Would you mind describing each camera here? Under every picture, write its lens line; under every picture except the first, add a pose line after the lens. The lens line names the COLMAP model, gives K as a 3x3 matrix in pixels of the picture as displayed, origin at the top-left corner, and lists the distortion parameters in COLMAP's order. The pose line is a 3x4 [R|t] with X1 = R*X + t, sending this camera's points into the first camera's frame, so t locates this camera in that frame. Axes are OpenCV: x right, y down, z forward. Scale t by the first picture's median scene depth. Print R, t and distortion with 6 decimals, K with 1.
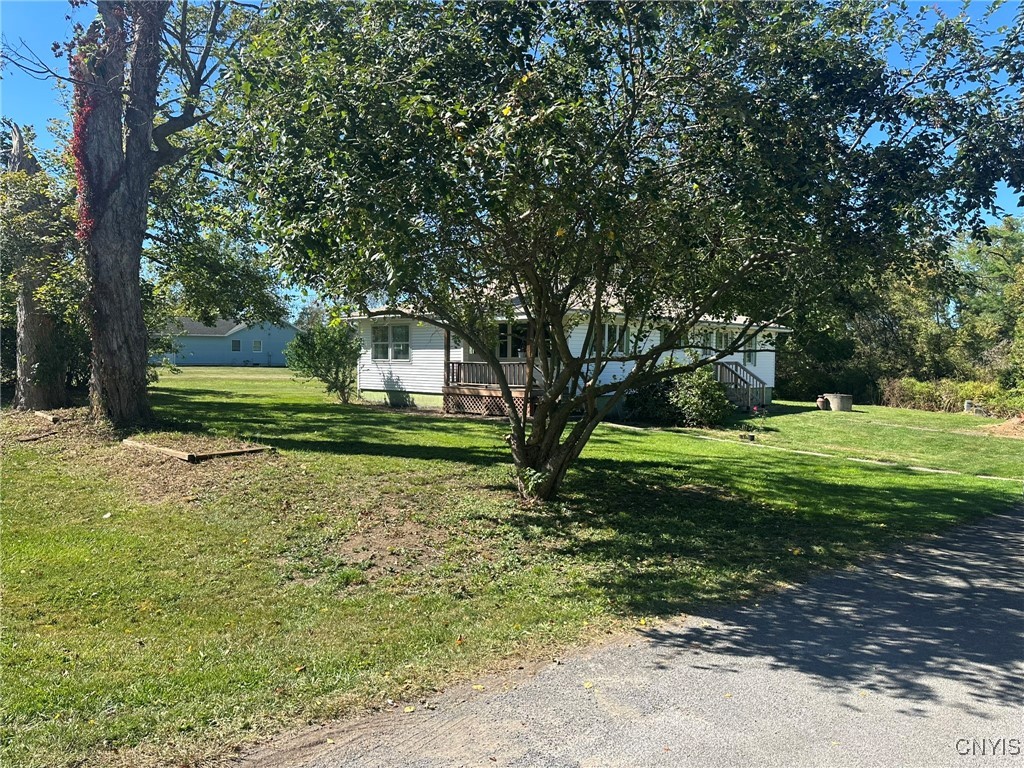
lens RADIAL K [[724.8, 0, 512.2], [0, 724.8, 377.0], [0, 0, 1]] dist [0.081631, -0.046720]
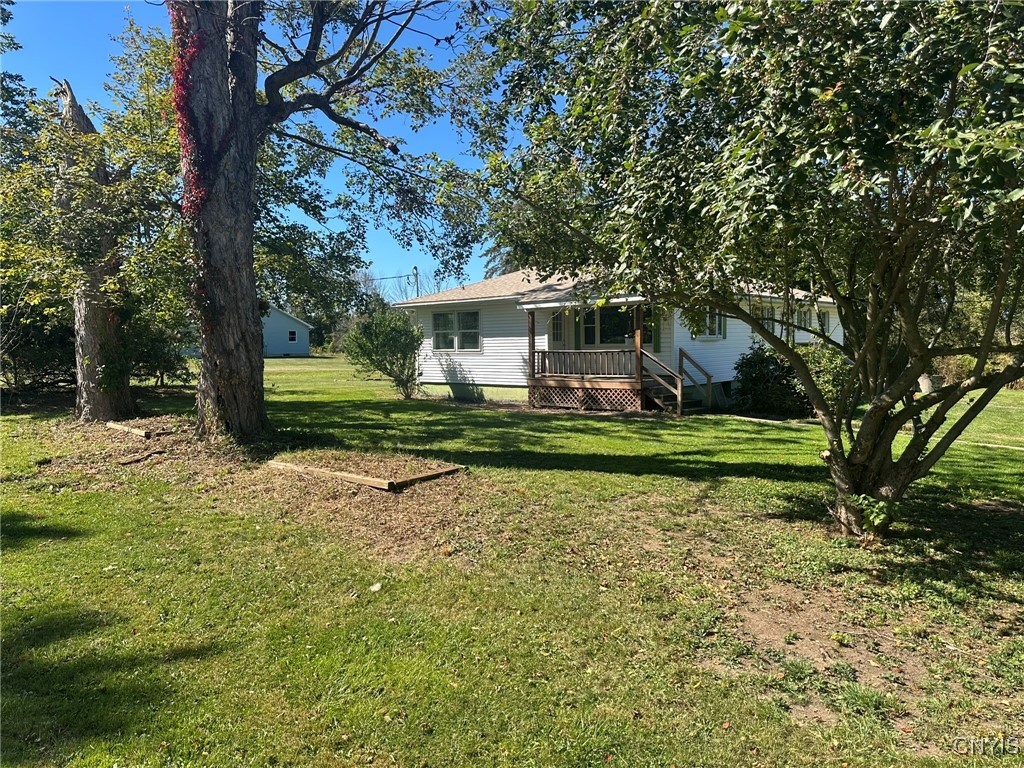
lens RADIAL K [[724.8, 0, 511.4], [0, 724.8, 375.5], [0, 0, 1]] dist [0.081631, -0.046720]
pose [[0.998856, -0.025963, 0.040153, -0.251777], [0.025151, 0.999471, 0.020607, -0.015408], [-0.040667, -0.019574, 0.998981, 0.167427]]
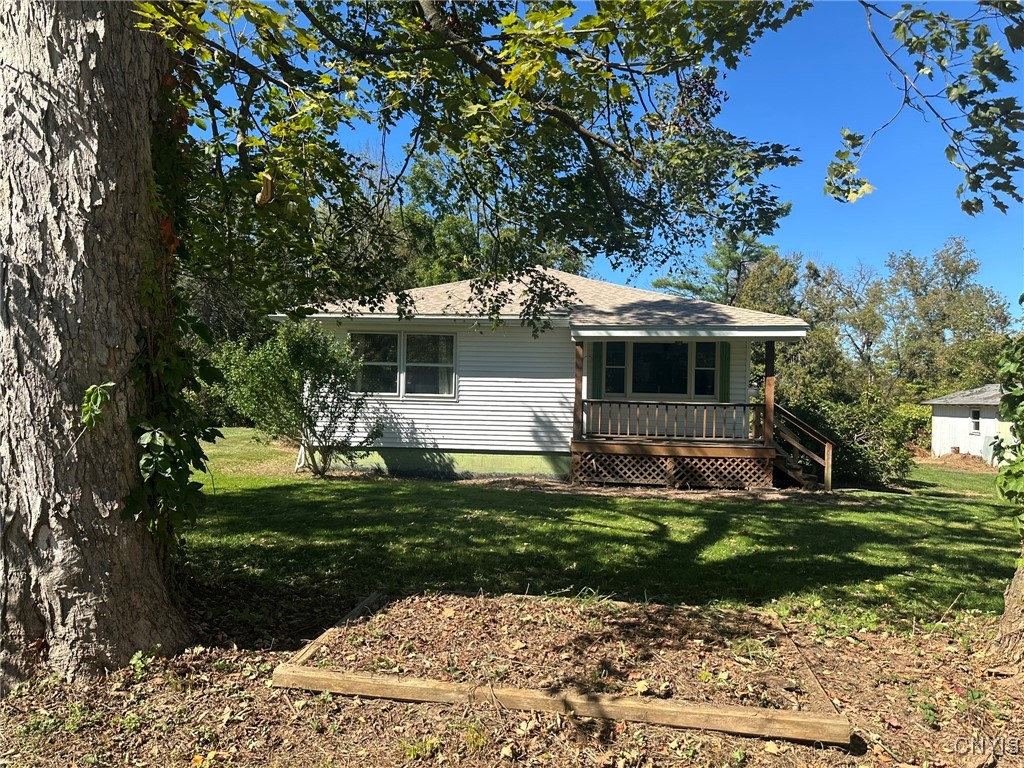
lens RADIAL K [[724.8, 0, 518.9], [0, 724.8, 389.3], [0, 0, 1]] dist [0.081631, -0.046720]
pose [[0.768817, 0.011900, 0.639358, -0.845115], [0.000701, 0.999811, -0.019451, -0.029670], [-0.639468, 0.015402, 0.768663, 0.940714]]
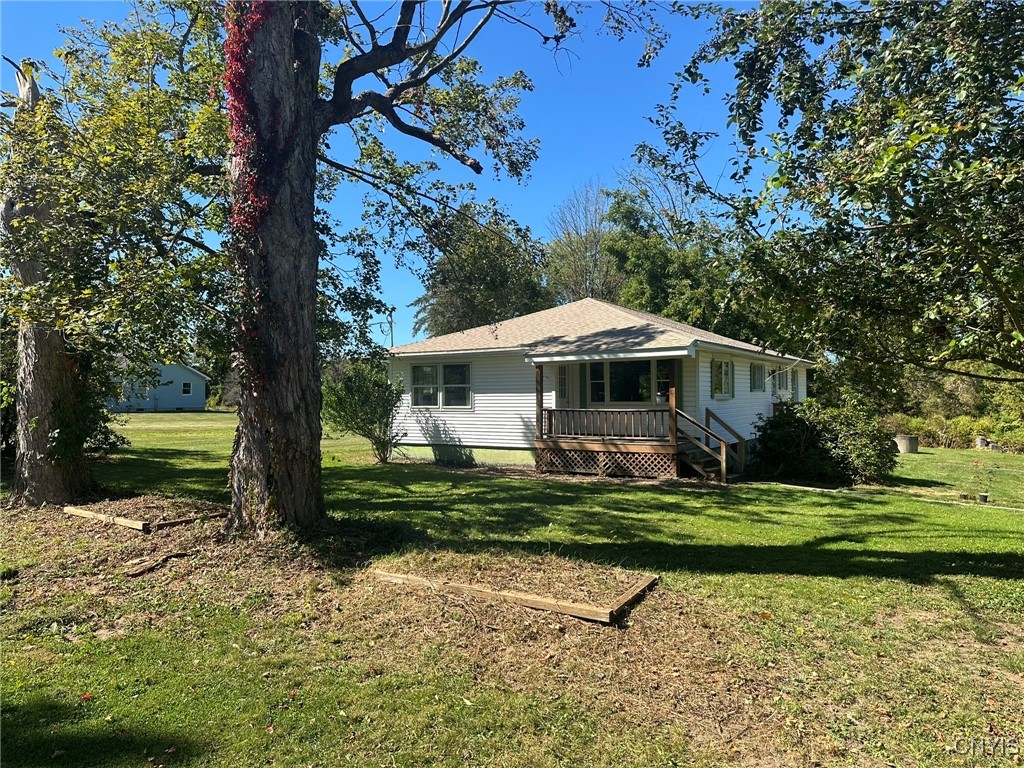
lens RADIAL K [[724.8, 0, 505.2], [0, 724.8, 380.3], [0, 0, 1]] dist [0.081631, -0.046720]
pose [[0.981795, -0.011440, 0.189598, -0.461027], [0.019848, 0.998899, -0.042508, -0.031960], [-0.188903, 0.045498, 0.980941, 0.360714]]
